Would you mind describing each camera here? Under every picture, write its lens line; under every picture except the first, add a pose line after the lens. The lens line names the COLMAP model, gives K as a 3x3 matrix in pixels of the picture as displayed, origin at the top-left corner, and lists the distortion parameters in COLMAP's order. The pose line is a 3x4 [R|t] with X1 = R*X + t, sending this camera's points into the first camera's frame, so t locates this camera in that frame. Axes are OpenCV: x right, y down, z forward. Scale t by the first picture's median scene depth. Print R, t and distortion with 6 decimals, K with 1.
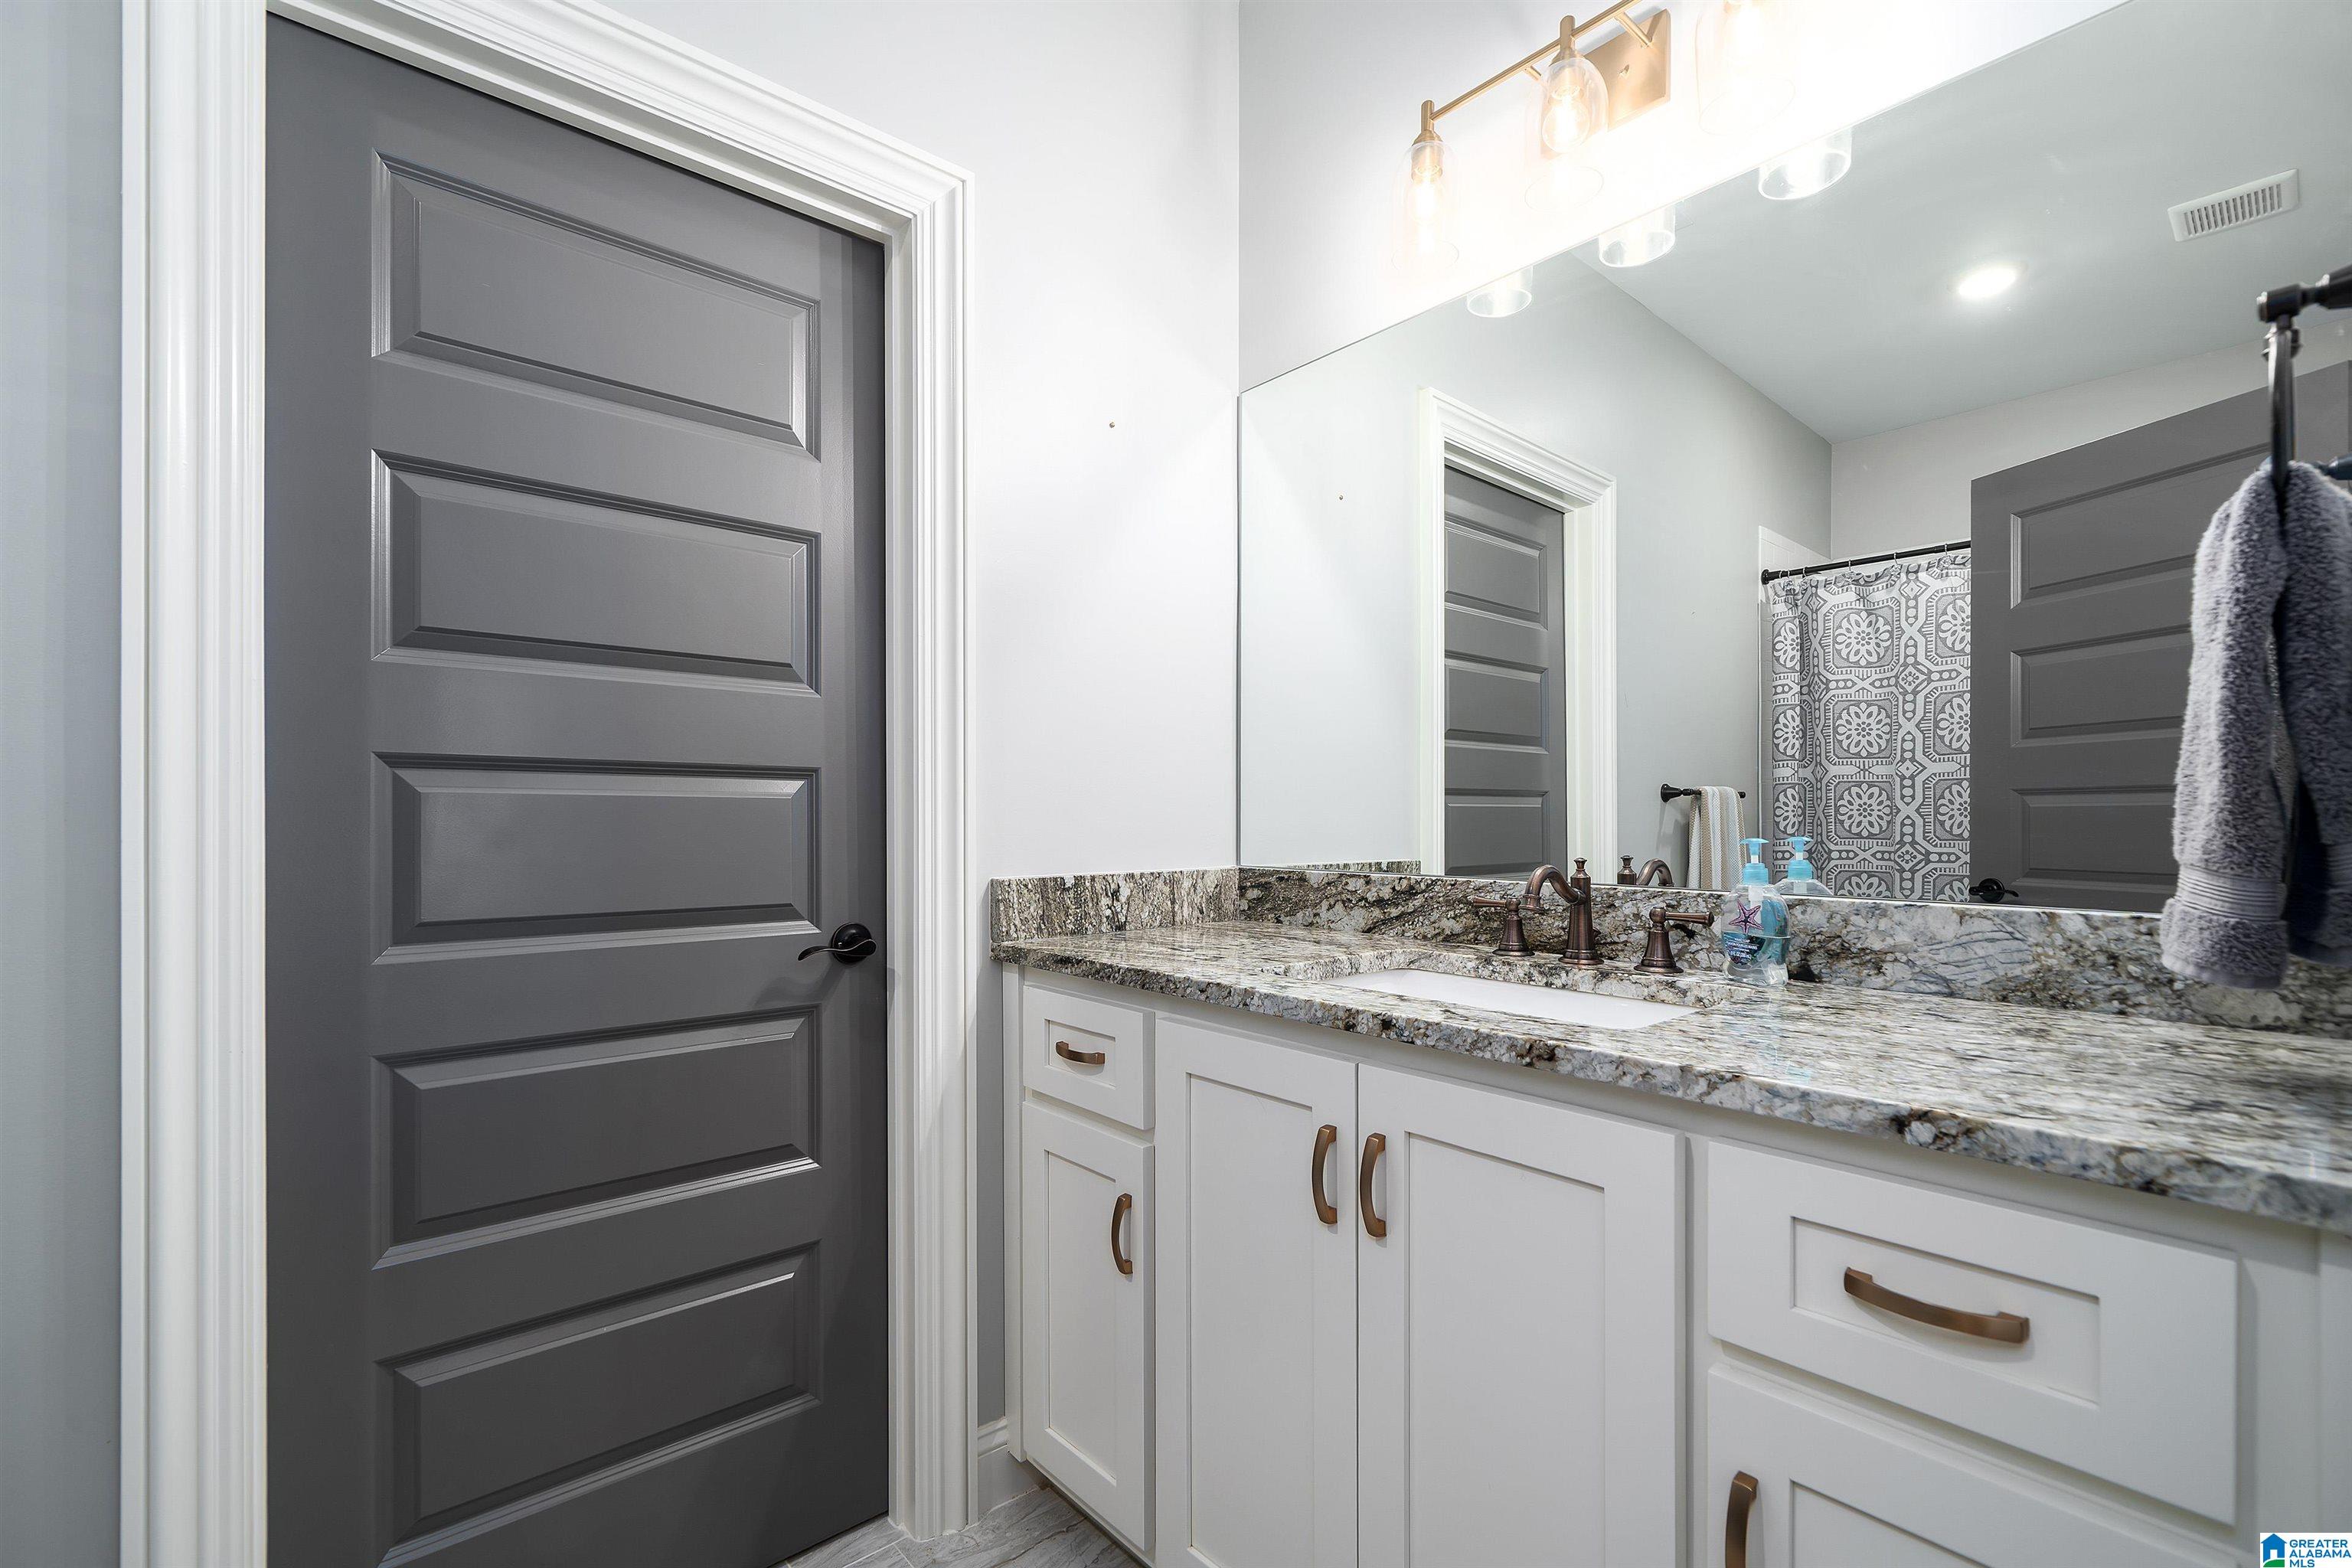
lens RADIAL K [[1034.1, 0, 1178.7], [0, 1034.1, 808.3], [0, 0, 1]] dist [0.001065, -0.000091]
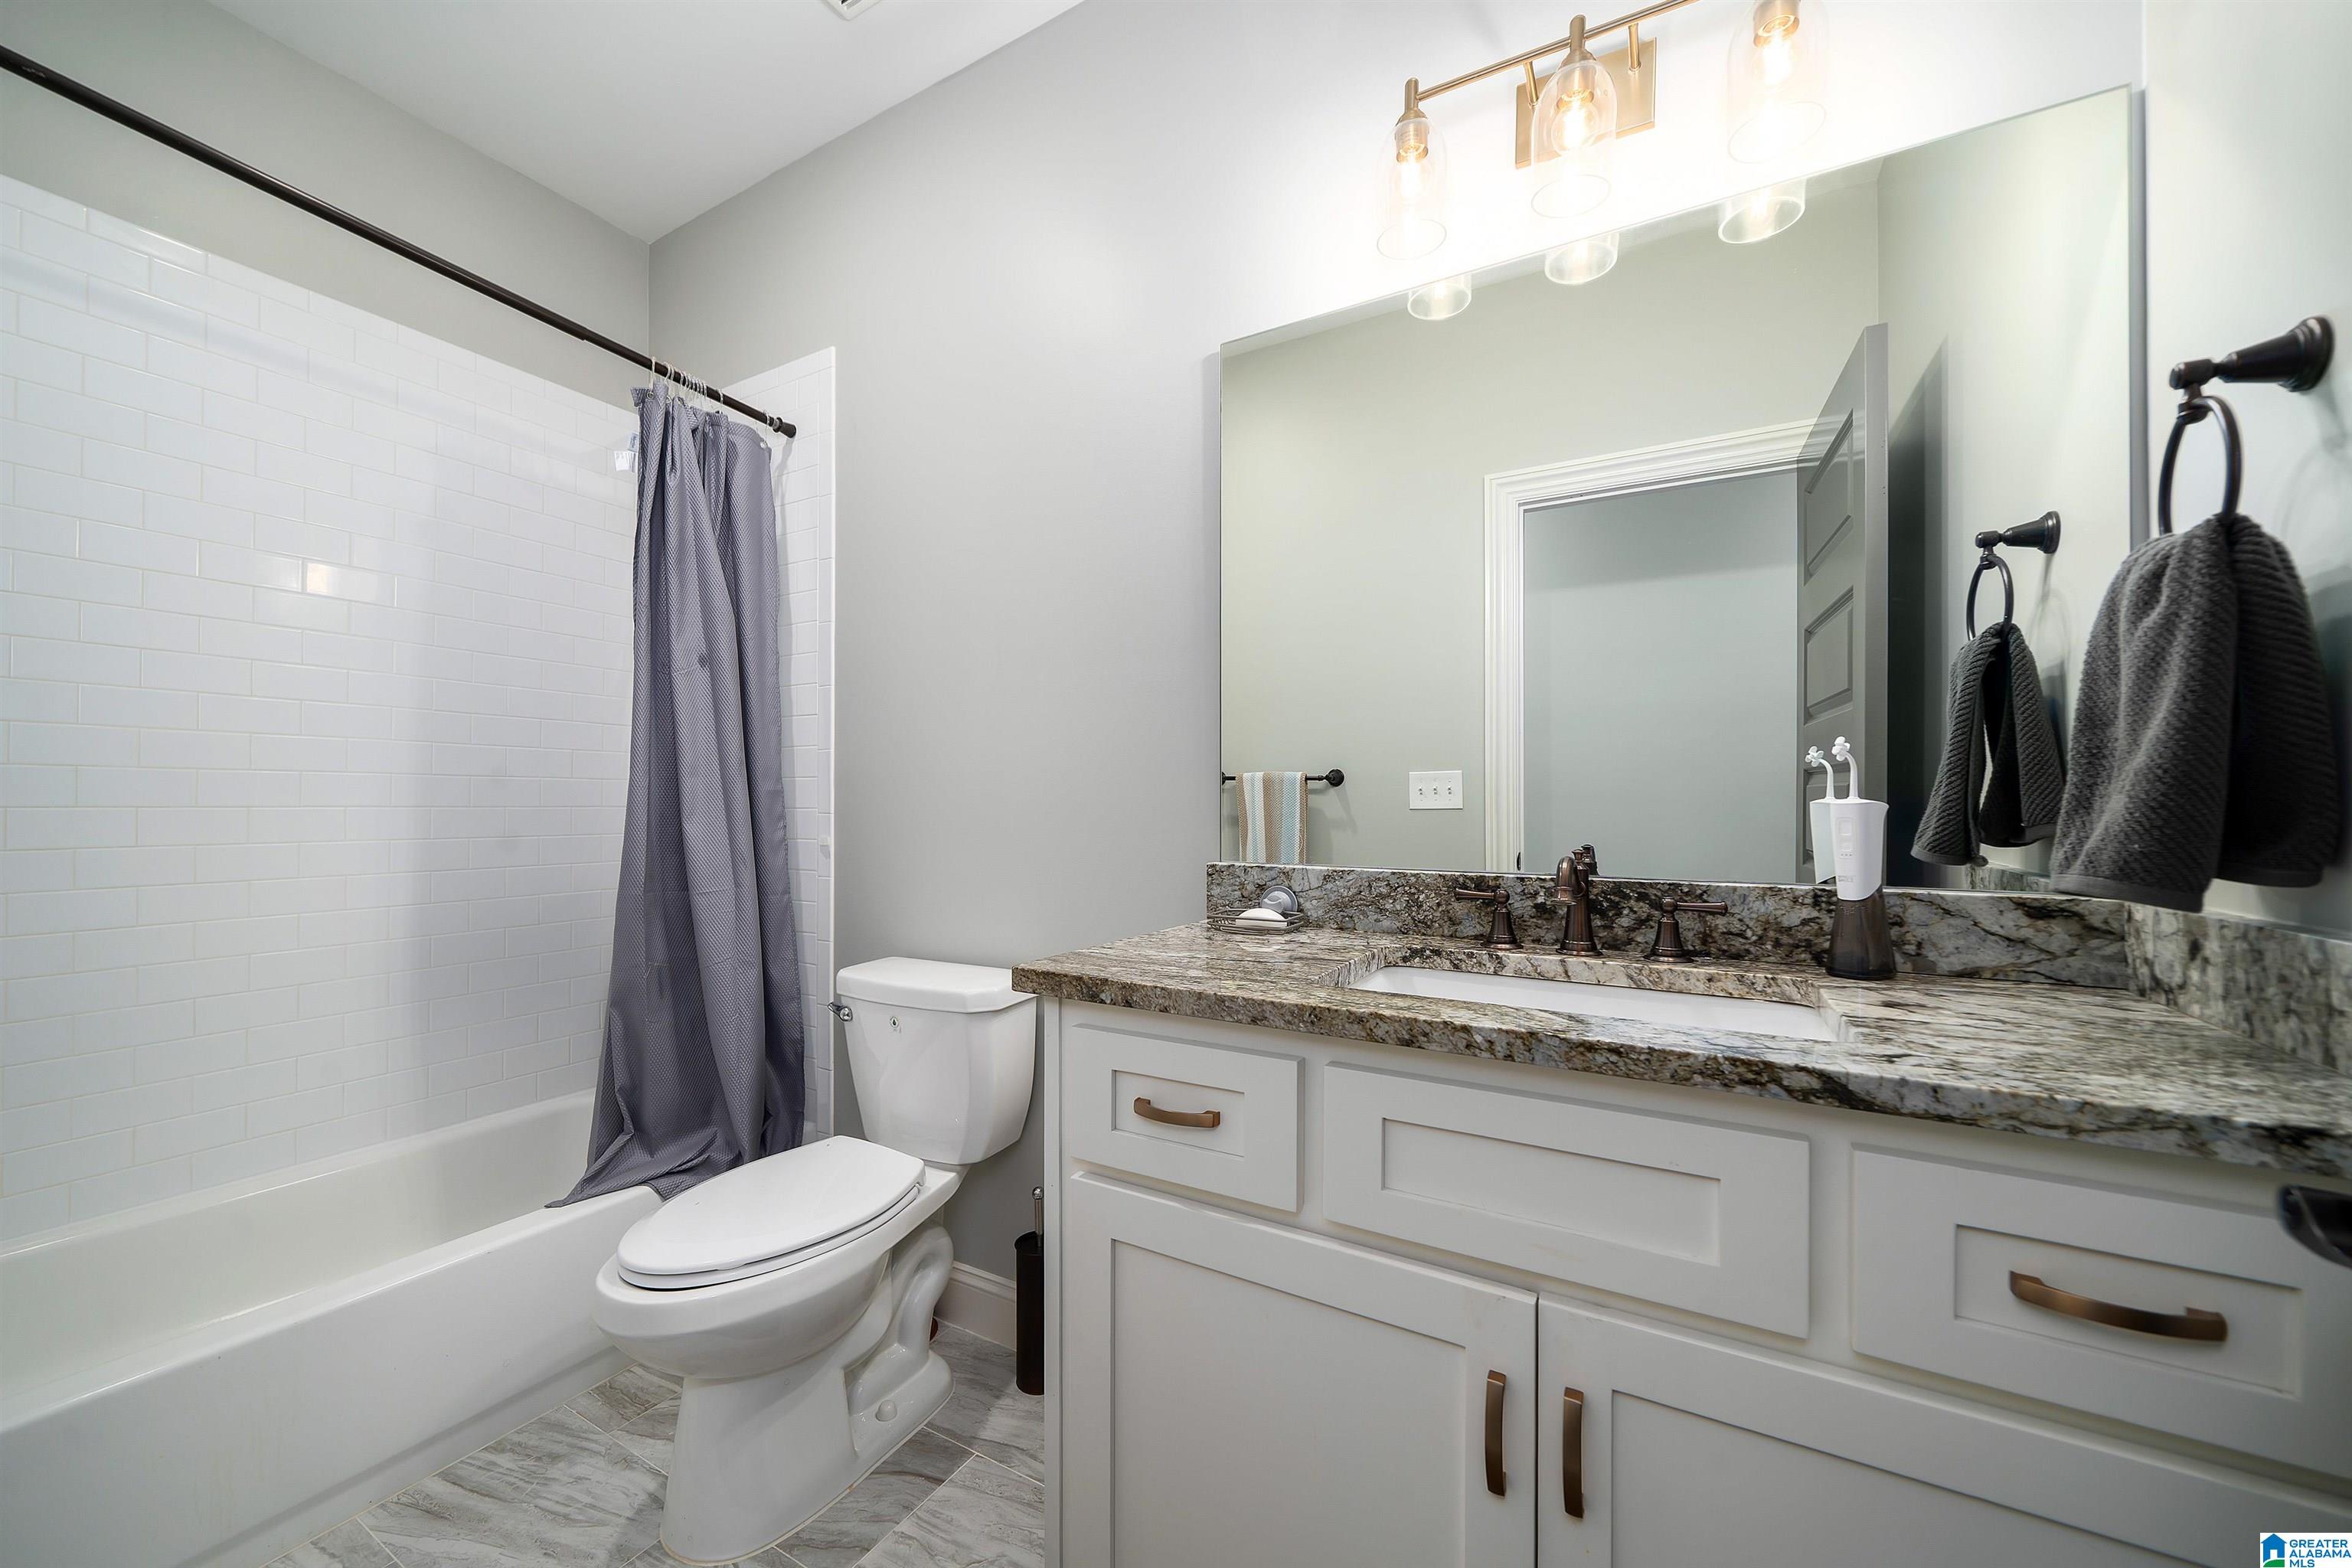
lens RADIAL K [[893.3, 0, 1173.7], [0, 893.3, 773.8], [0, 0, 1]] dist [0.002102, 0.000384]
pose [[0.950300, 0.011770, 0.311112, -0.274545], [-0.005720, 0.999777, -0.020349, -0.003930], [-0.311282, 0.017558, 0.950155, 0.315866]]
